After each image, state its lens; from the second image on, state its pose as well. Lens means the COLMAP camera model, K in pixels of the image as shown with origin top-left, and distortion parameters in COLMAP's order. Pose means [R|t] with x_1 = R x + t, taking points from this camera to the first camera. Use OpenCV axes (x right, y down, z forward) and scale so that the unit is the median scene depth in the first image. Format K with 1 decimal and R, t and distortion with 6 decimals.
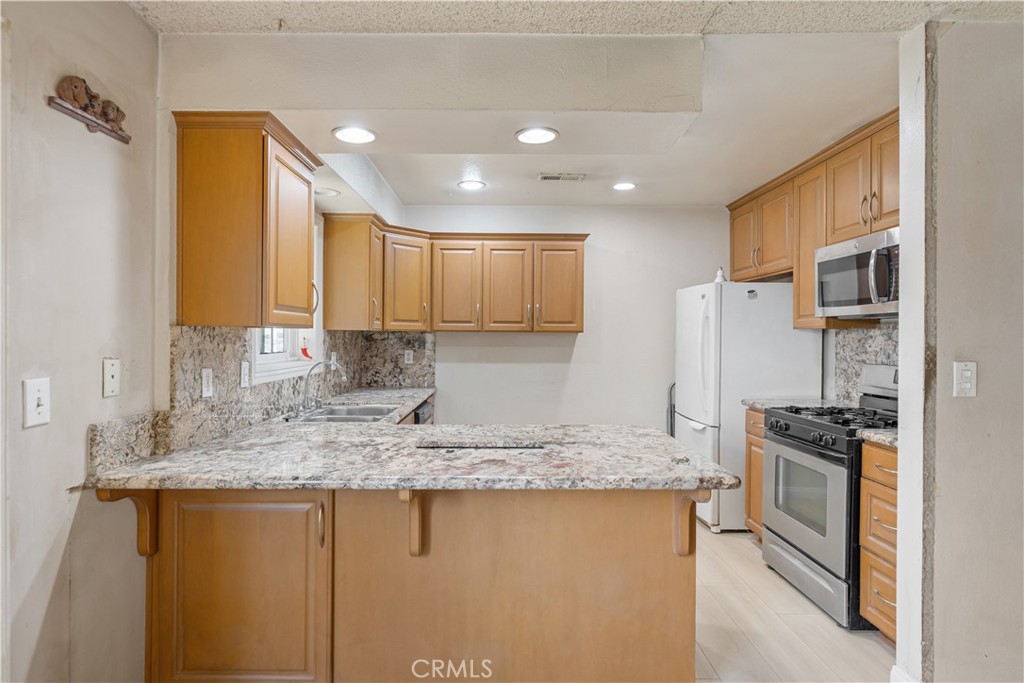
lens RADIAL K [[543.6, 0, 512.0], [0, 543.6, 339.4], [0, 0, 1]] dist [0.003224, 0.000500]
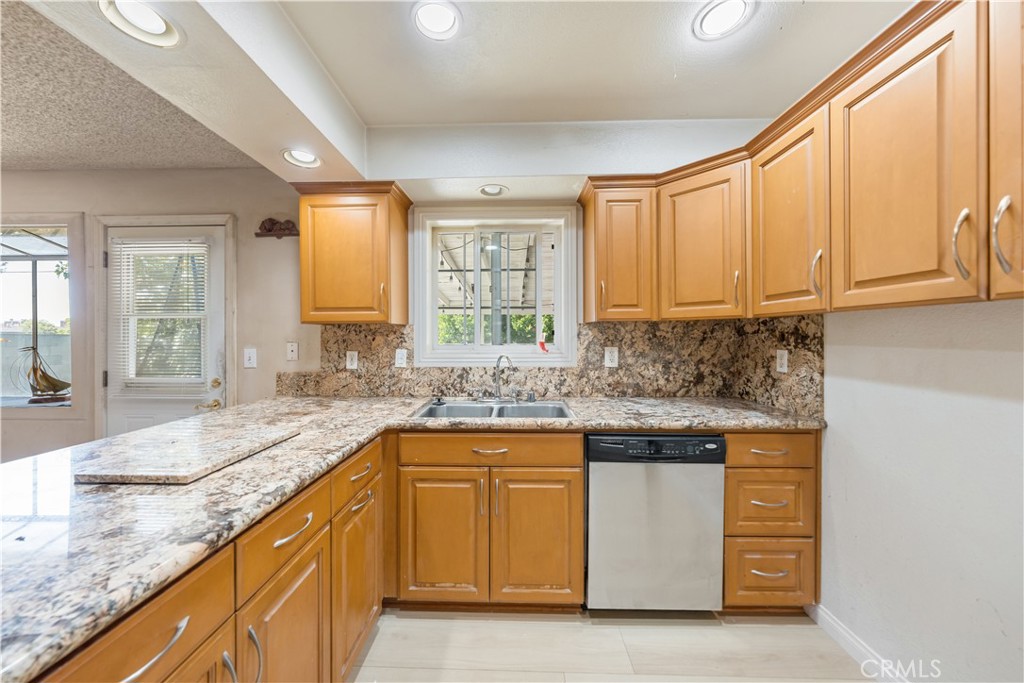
lens RADIAL K [[354.3, 0, 509.6], [0, 354.3, 334.8], [0, 0, 1]] dist [-0.002117, 0.000330]
pose [[-0.043845, -0.006708, -0.999016, 0.391505], [-0.000475, 0.999977, -0.006694, 0.010027], [0.999038, 0.000181, -0.043847, 1.277210]]
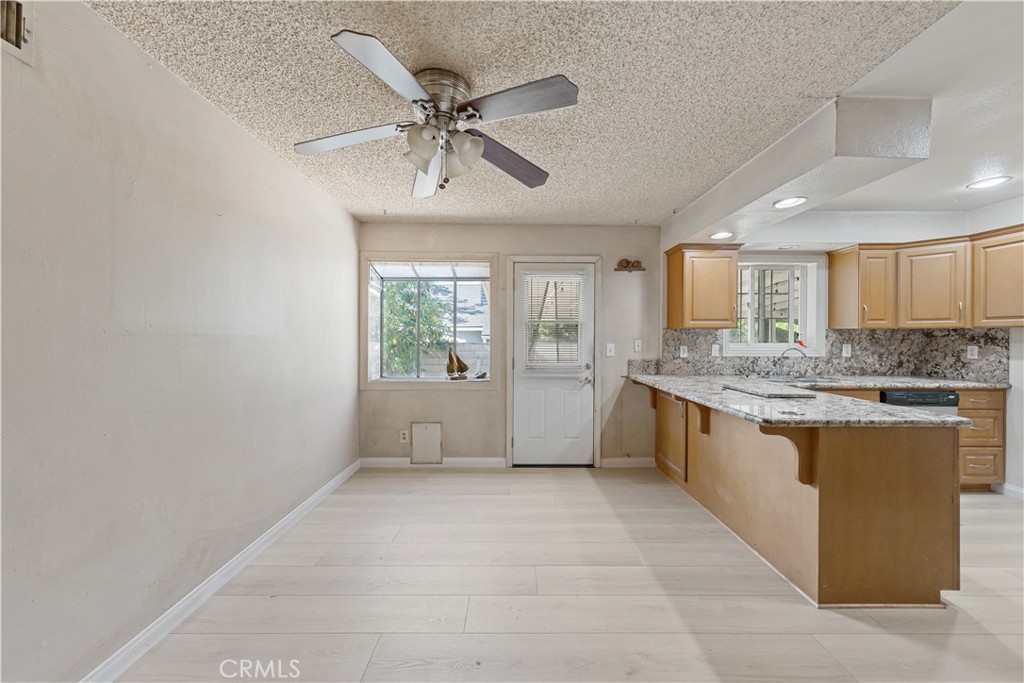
lens RADIAL K [[365.8, 0, 508.7], [0, 365.8, 335.2], [0, 0, 1]] dist [-0.001823, 0.000882]
pose [[-0.010372, -0.004465, -0.999936, 0.958222], [-0.007257, 0.999964, -0.004390, 0.014753], [0.999920, 0.007211, -0.010404, 0.178487]]
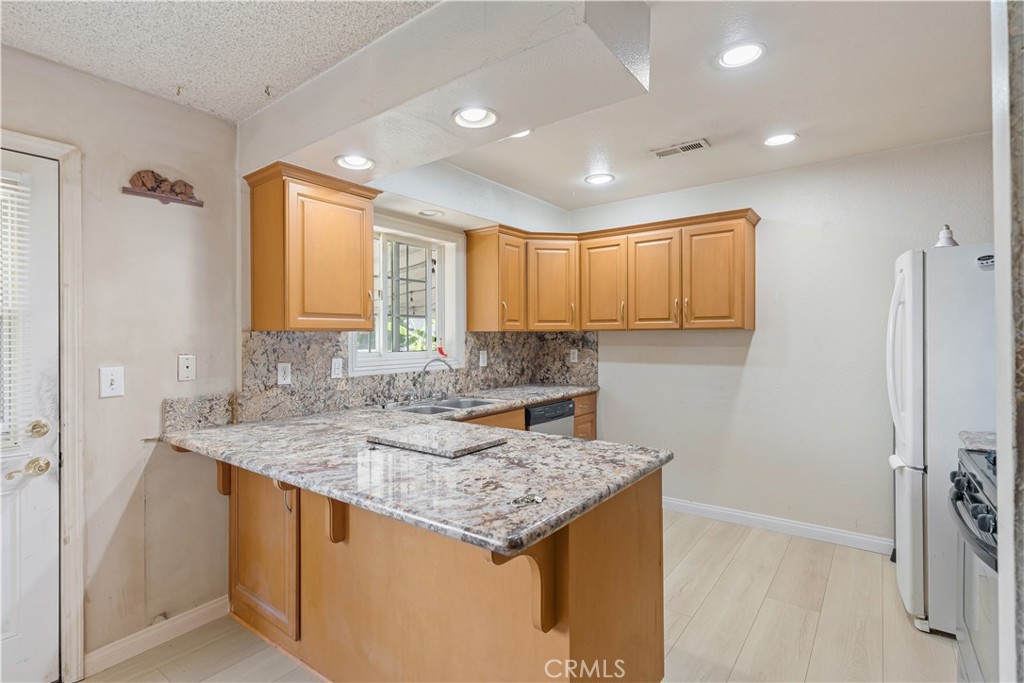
lens RADIAL K [[489.7, 0, 508.8], [0, 489.7, 337.3], [0, 0, 1]] dist [0.001726, 0.000785]
pose [[0.787953, -0.009551, -0.615661, 0.516817], [0.007948, 0.999954, -0.005341, 0.001371], [0.615684, -0.000685, 0.787993, 0.333280]]
